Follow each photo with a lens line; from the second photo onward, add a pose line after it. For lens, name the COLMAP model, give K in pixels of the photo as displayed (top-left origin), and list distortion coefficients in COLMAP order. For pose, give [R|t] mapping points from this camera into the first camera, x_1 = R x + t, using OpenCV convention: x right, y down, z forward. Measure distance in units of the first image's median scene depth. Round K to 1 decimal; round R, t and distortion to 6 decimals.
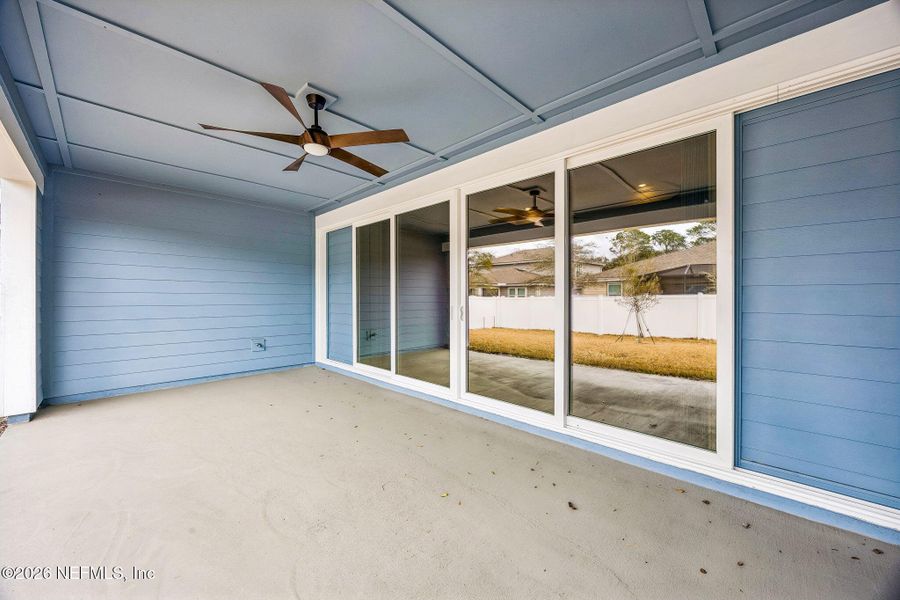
lens RADIAL K [[343.8, 0, 449.4], [0, 343.8, 296.6], [0, 0, 1]] dist [-0.000683, -0.000060]
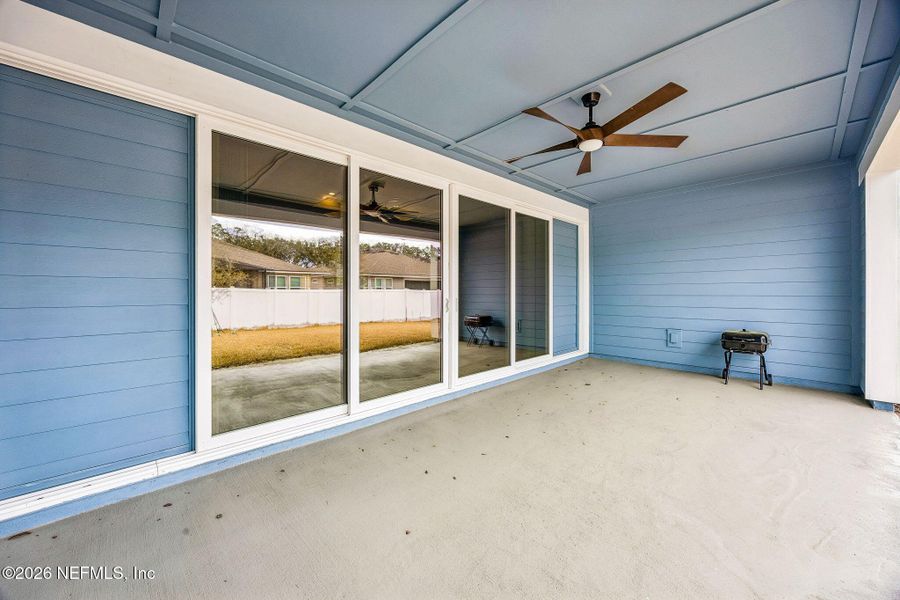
lens RADIAL K [[343.8, 0, 449.4], [0, 343.8, 296.6], [0, 0, 1]] dist [-0.000683, -0.000060]
pose [[0.031584, -0.019112, 0.999318, -0.994937], [-0.001789, 0.999814, 0.019178, 0.001715], [-0.999499, -0.002394, 0.031544, 0.969788]]
